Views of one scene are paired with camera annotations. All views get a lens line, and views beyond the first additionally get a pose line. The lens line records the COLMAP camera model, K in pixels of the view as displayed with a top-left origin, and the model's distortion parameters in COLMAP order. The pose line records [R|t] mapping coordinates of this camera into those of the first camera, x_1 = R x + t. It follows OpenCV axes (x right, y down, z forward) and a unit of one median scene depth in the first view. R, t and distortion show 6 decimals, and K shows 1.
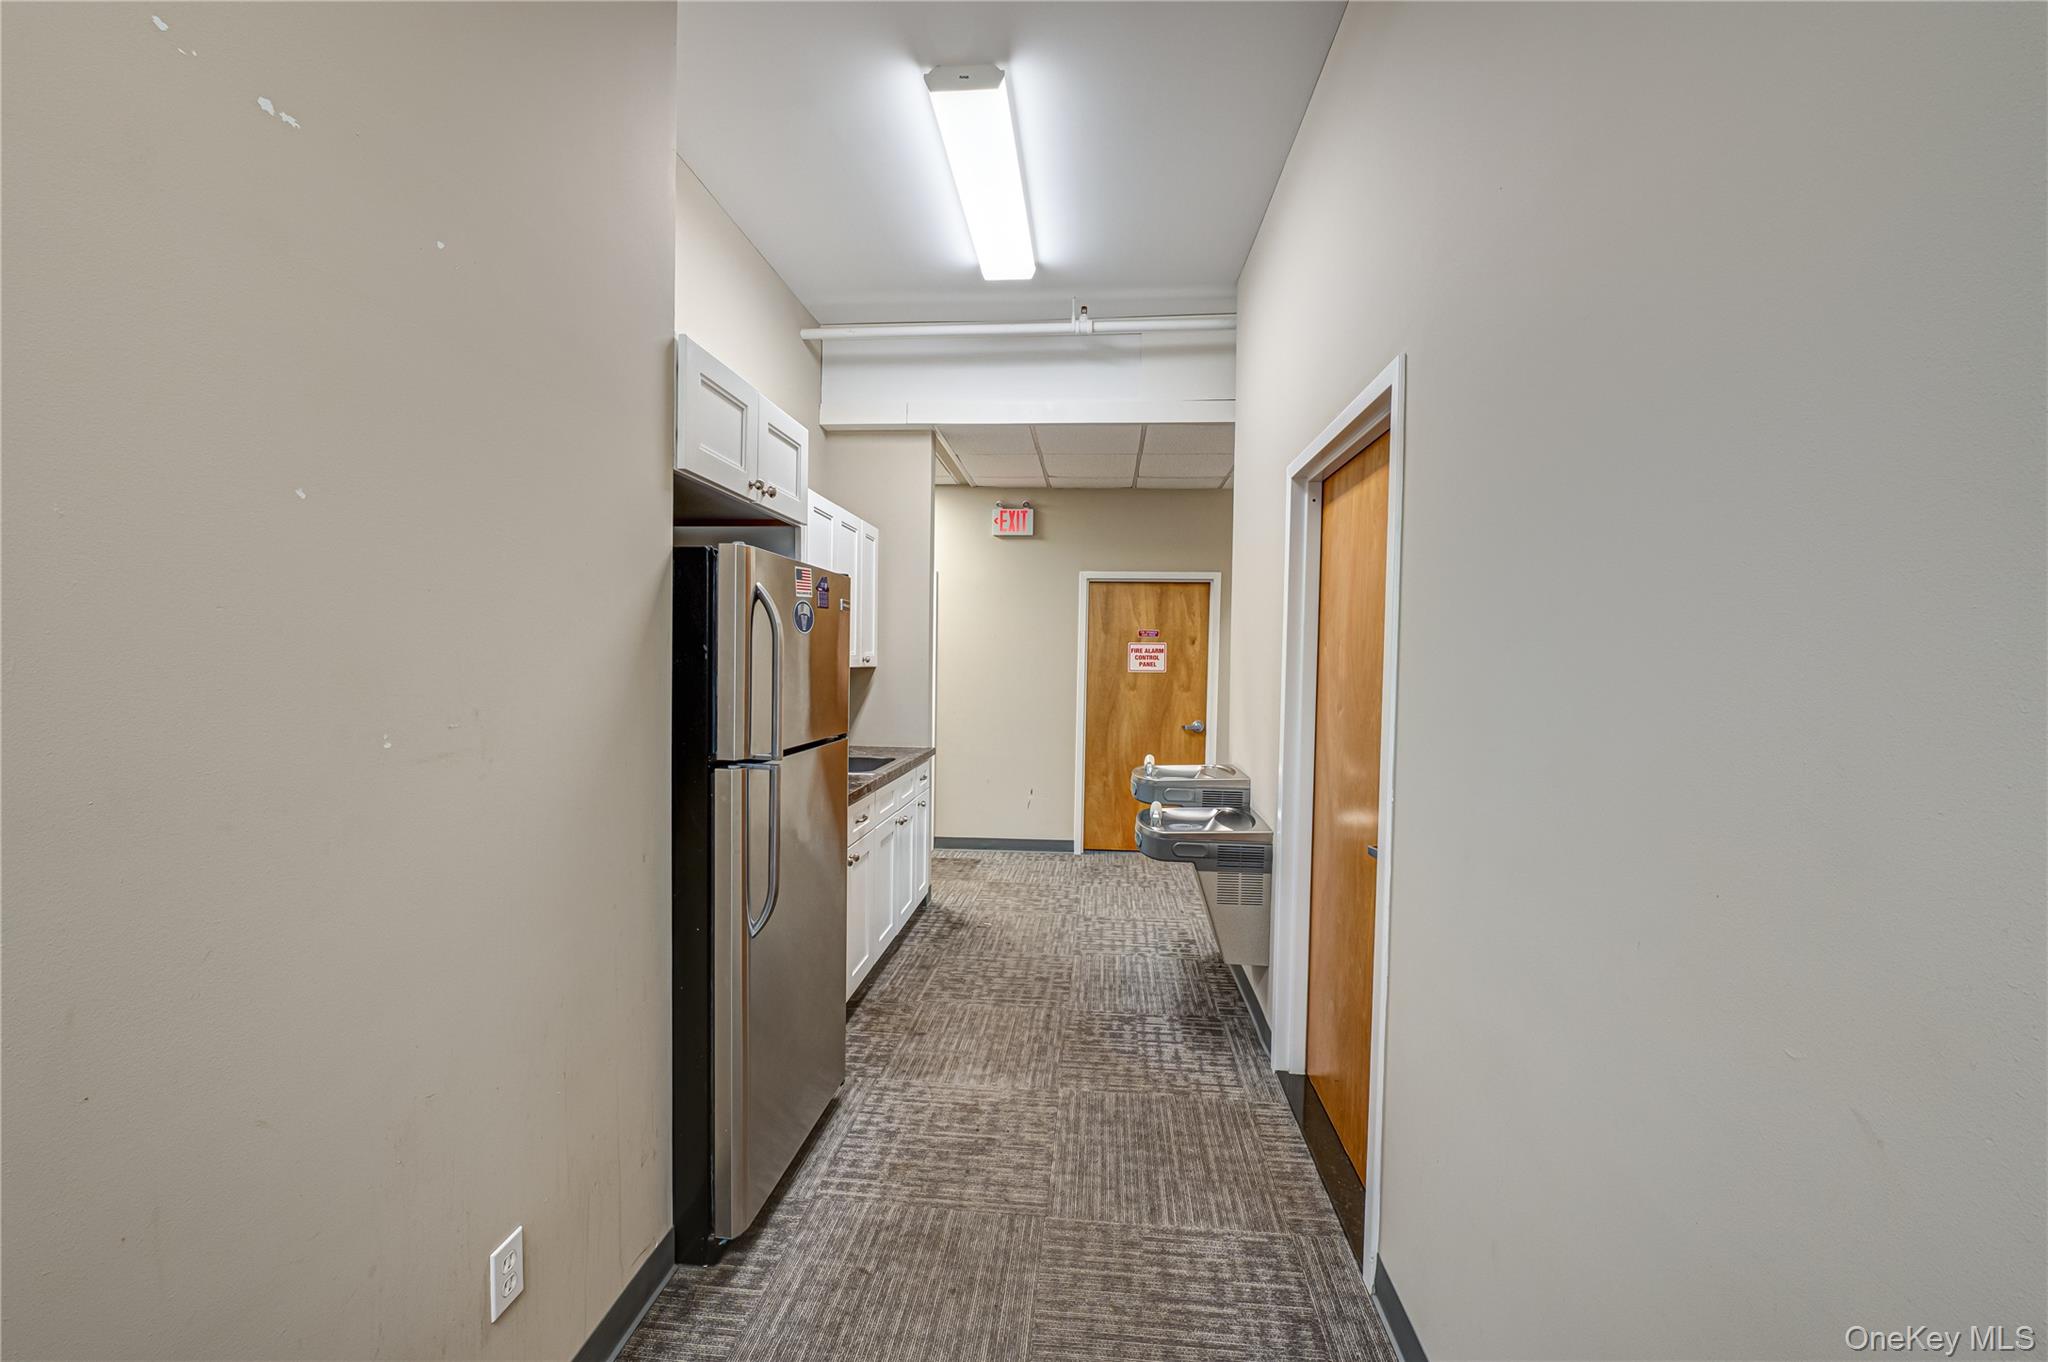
lens RADIAL K [[812.4, 0, 1034.1], [0, 812.4, 685.2], [0, 0, 1]] dist [-0.007930, 0.000288]
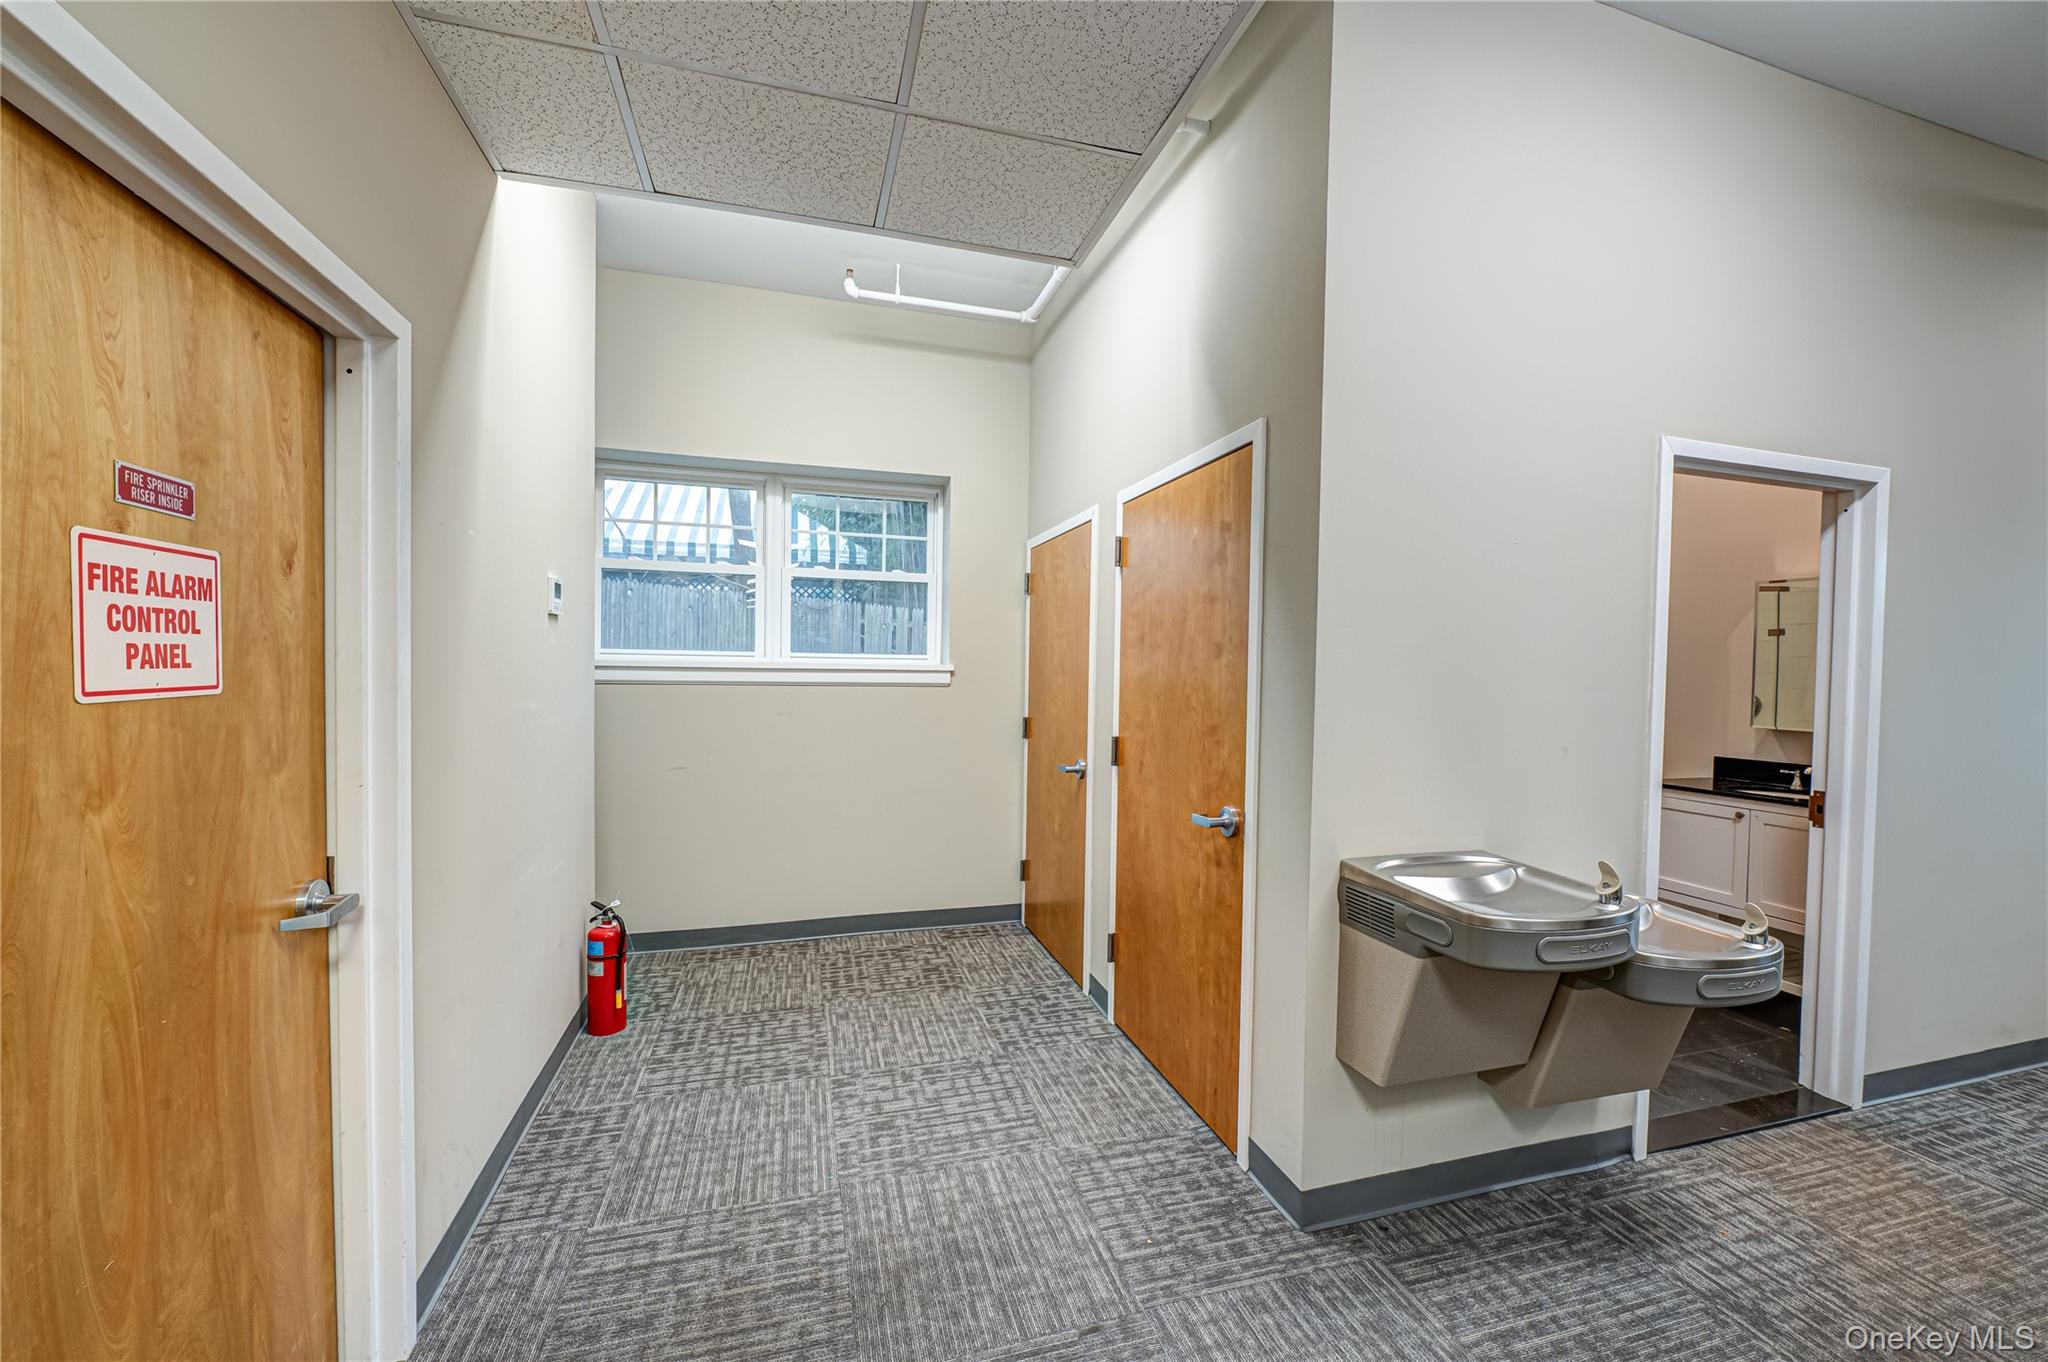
lens RADIAL K [[812.4, 0, 1034.1], [0, 812.4, 685.2], [0, 0, 1]] dist [-0.007930, 0.000288]
pose [[-0.366980, -0.035565, 0.929549, -0.107688], [0.011493, 0.999019, 0.042760, -0.024654], [-0.930158, 0.026376, -0.366211, 0.881625]]
